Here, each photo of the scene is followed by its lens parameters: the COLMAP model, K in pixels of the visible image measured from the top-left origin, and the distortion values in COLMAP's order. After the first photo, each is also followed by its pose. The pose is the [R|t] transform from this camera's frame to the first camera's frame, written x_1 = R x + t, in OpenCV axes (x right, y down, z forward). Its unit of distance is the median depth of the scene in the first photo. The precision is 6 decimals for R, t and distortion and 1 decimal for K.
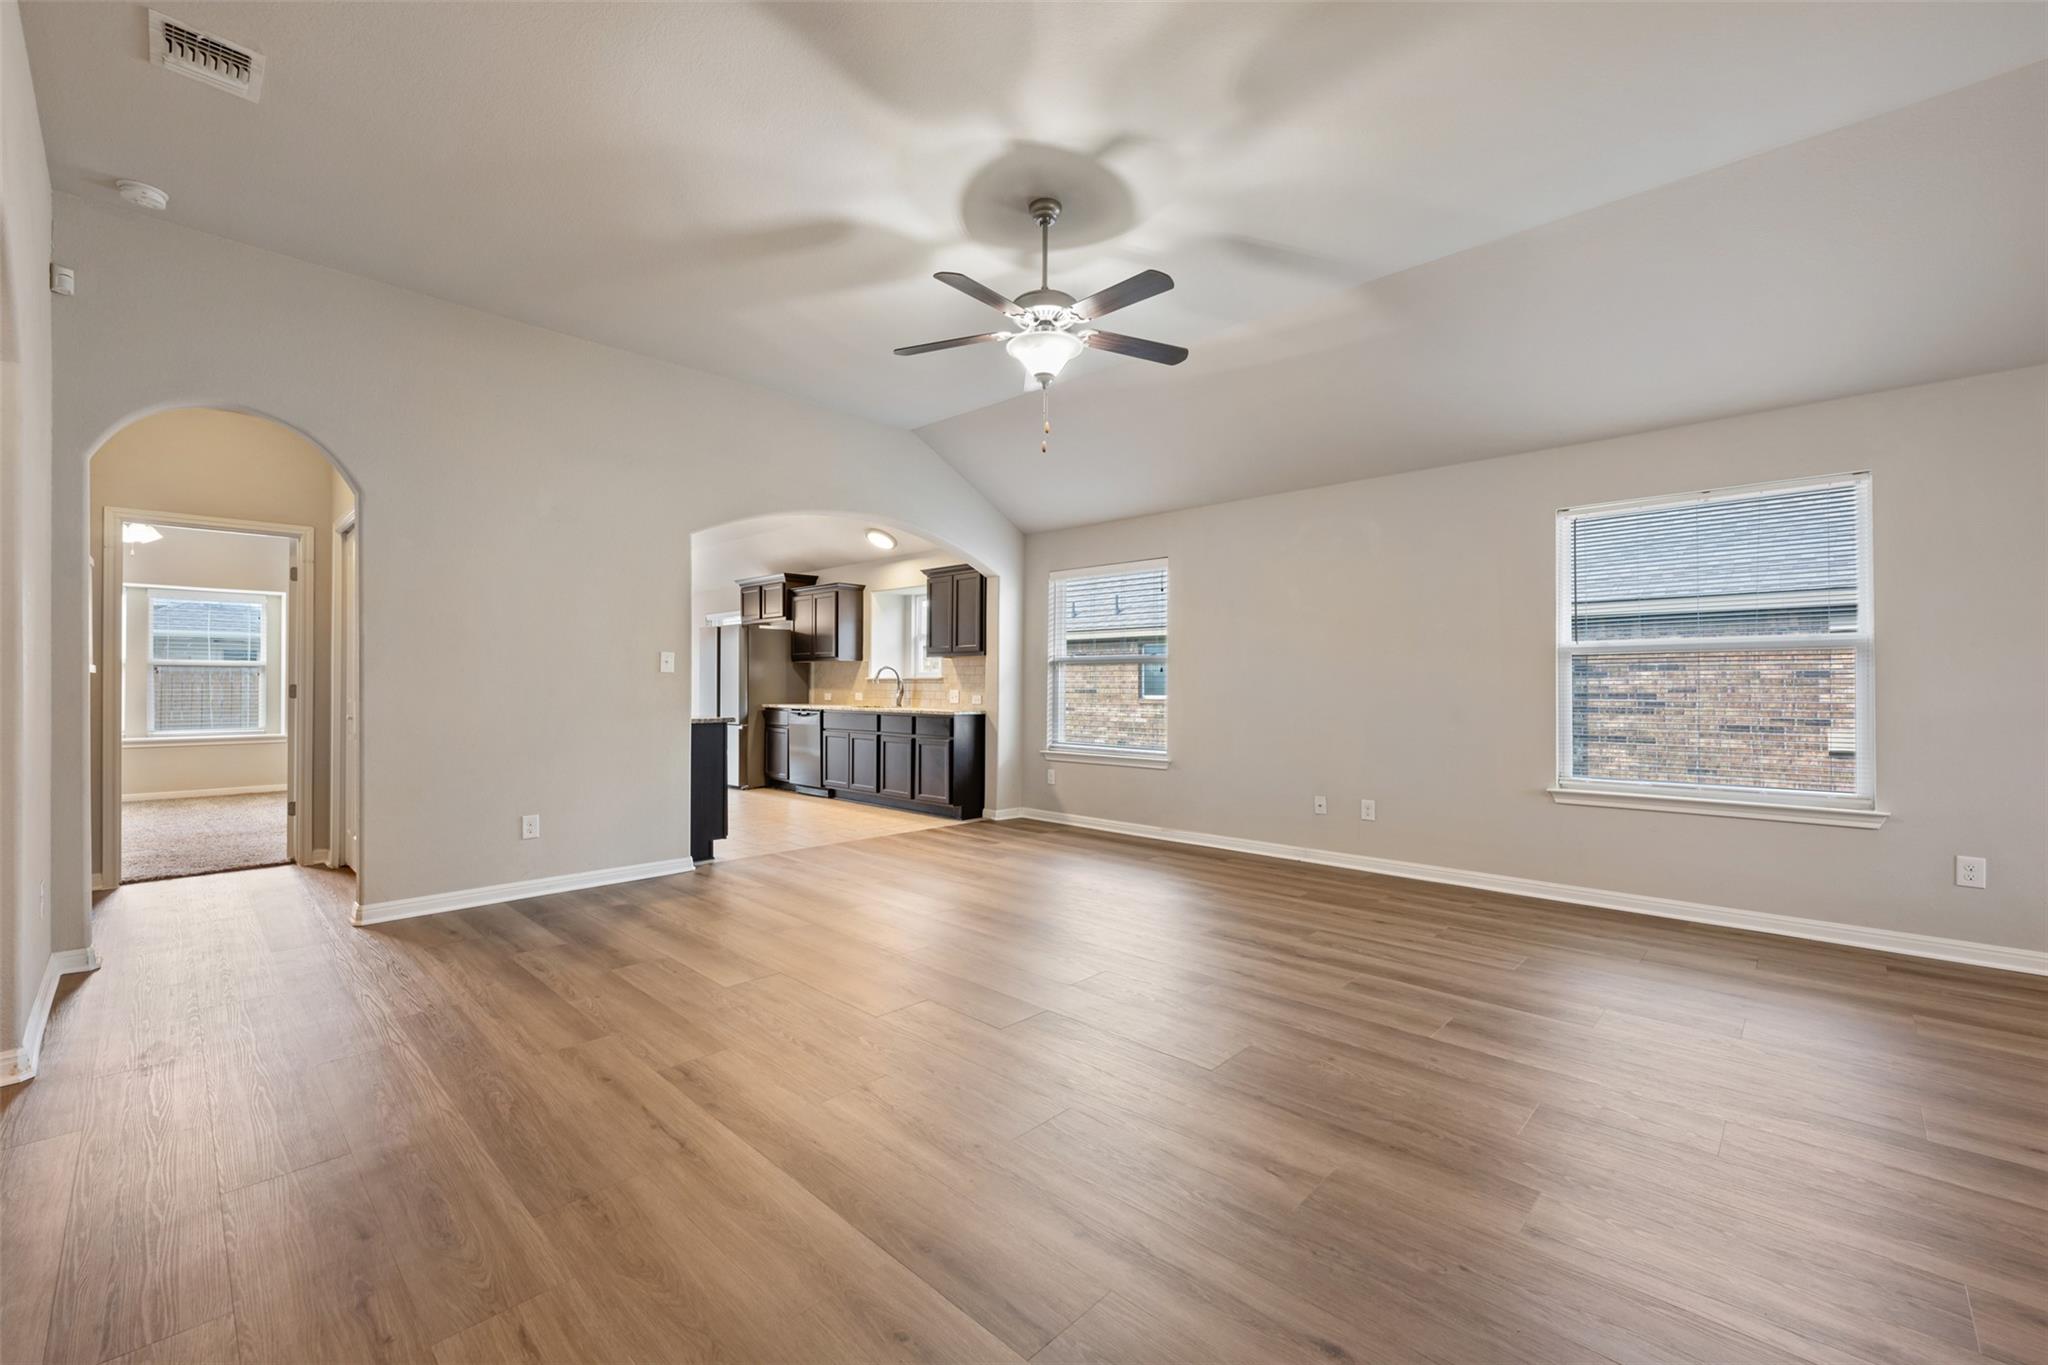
lens RADIAL K [[826.3, 0, 1022.2], [0, 826.3, 682.4], [0, 0, 1]] dist [0.001591, 0.000270]
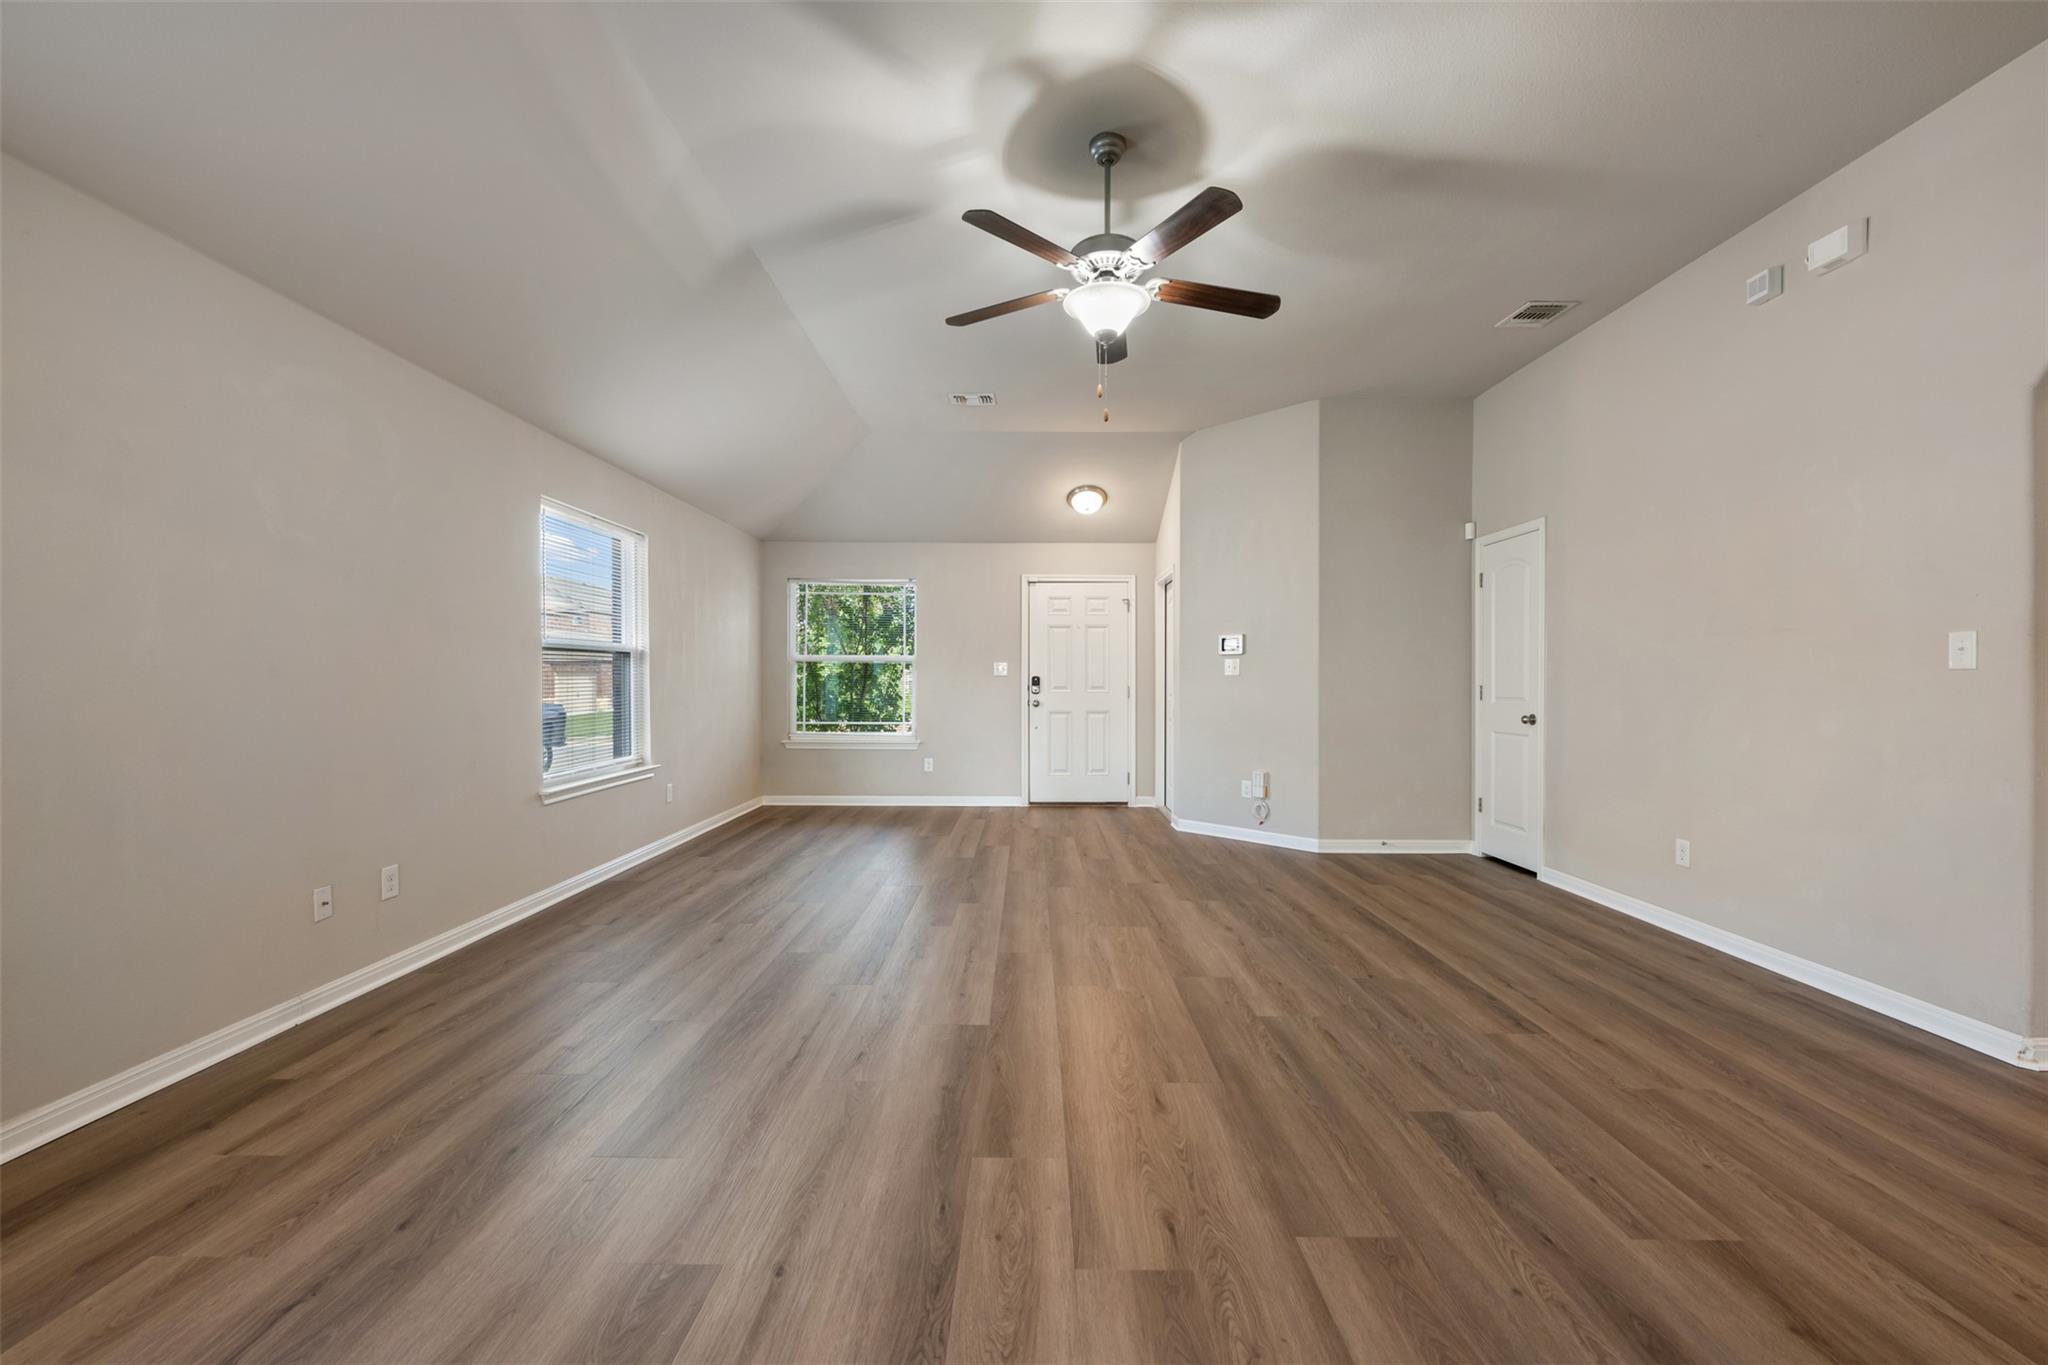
lens RADIAL K [[826.3, 0, 1022.1], [0, 826.3, 688.1], [0, 0, 1]] dist [0.001591, 0.000270]
pose [[-0.684756, -0.010952, 0.728690, -0.303205], [-0.007118, 0.999940, 0.008340, 0.000102], [-0.728737, 0.000524, -0.684793, 0.908362]]
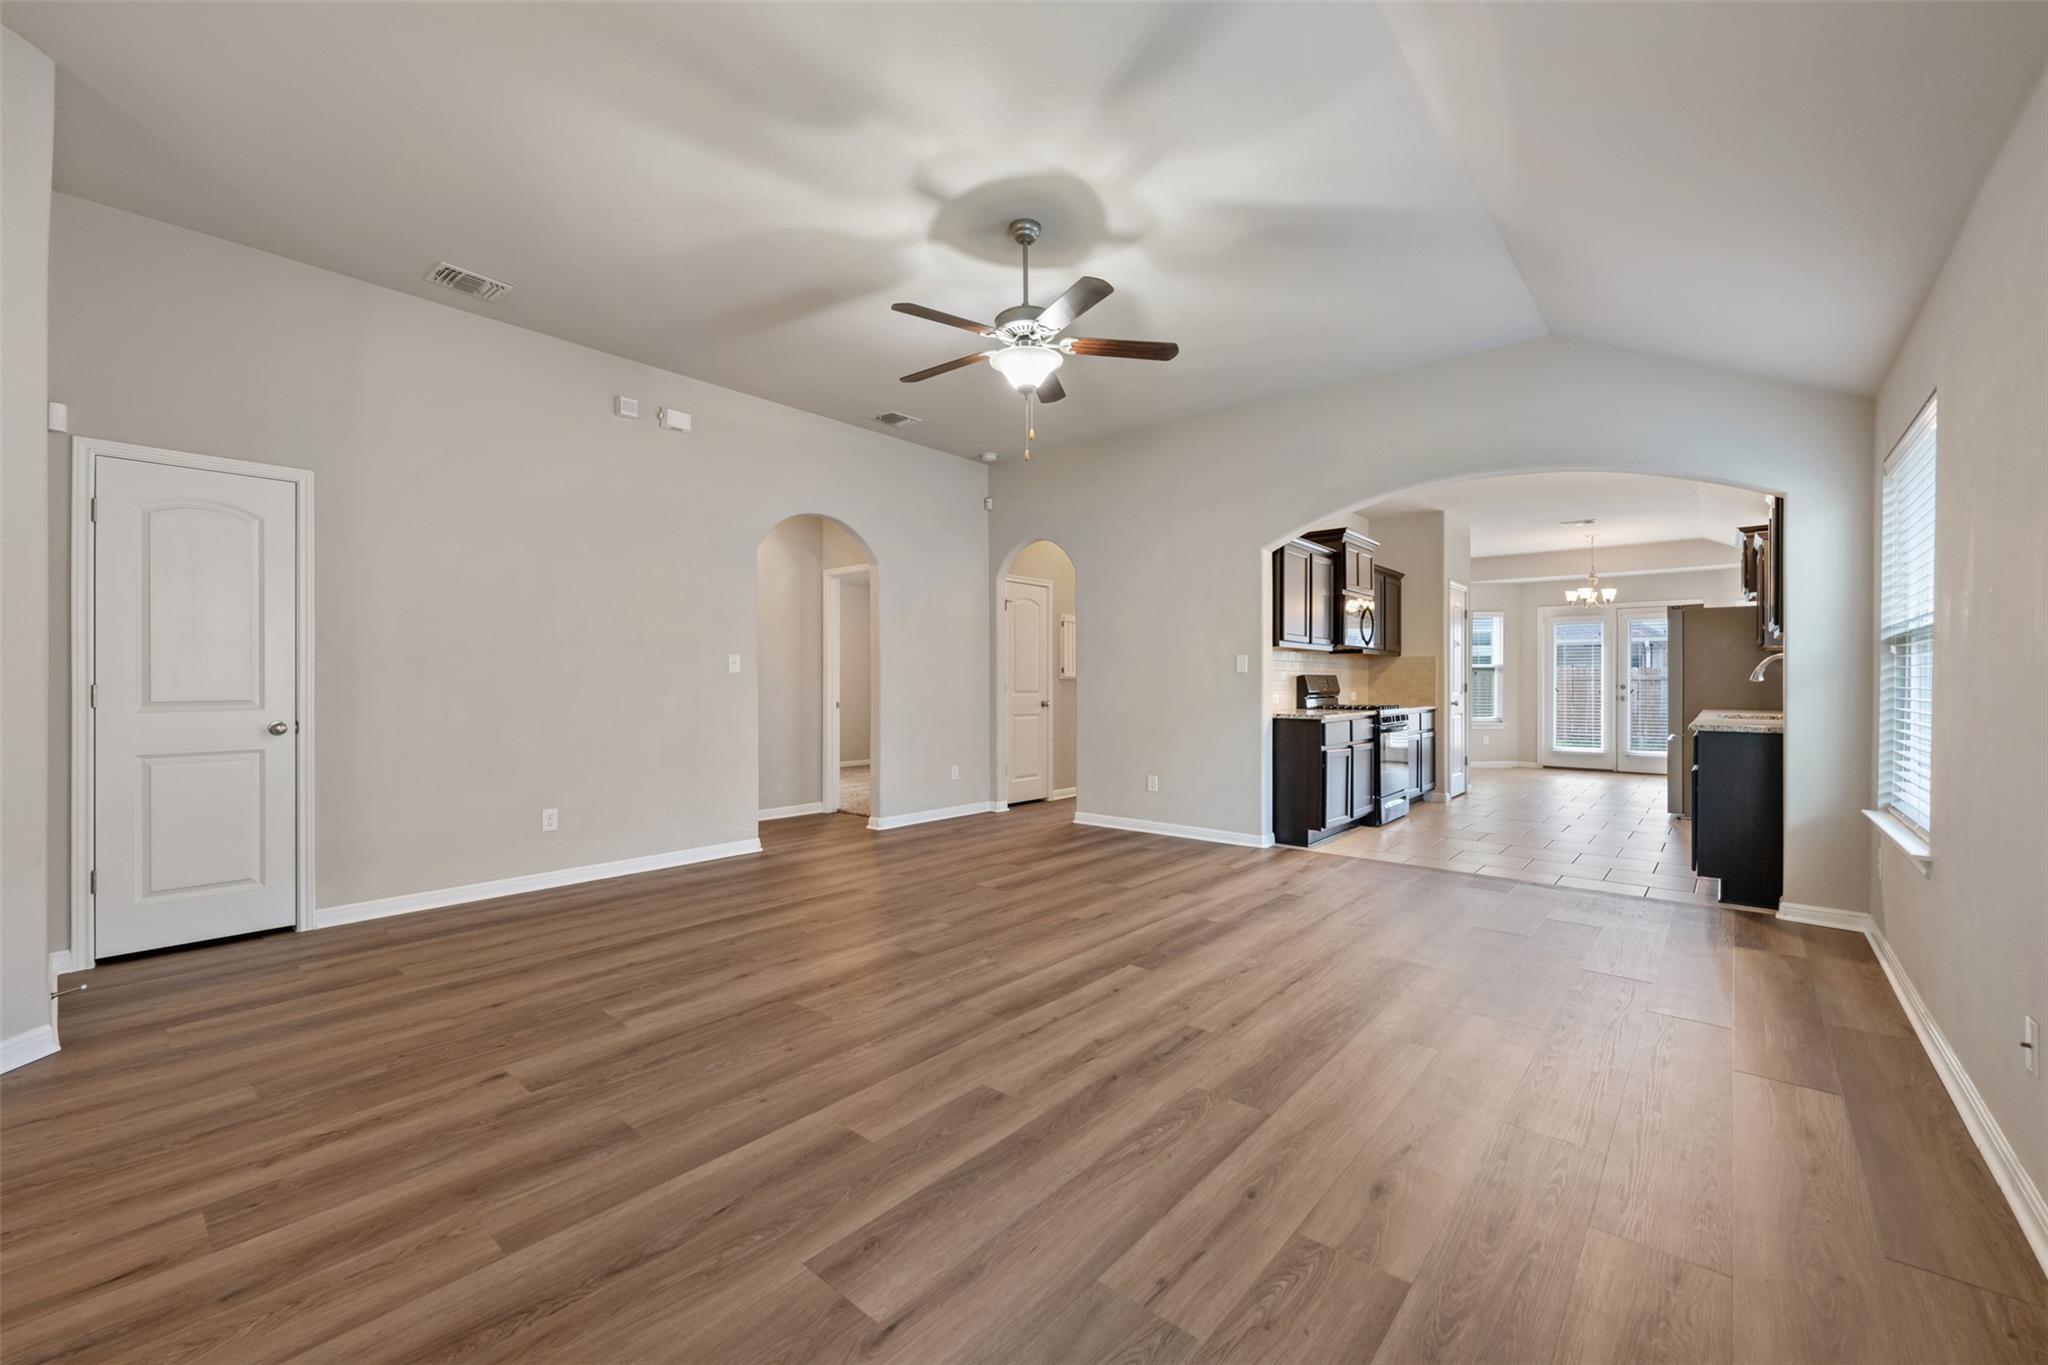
lens RADIAL K [[826.3, 0, 1025.4], [0, 826.3, 680.9], [0, 0, 1]] dist [0.001591, 0.000270]
pose [[0.057299, -0.005298, -0.998343, 0.582268], [0.002477, 0.999984, -0.005165, 0.003951], [0.998354, -0.002177, 0.057311, 0.510108]]
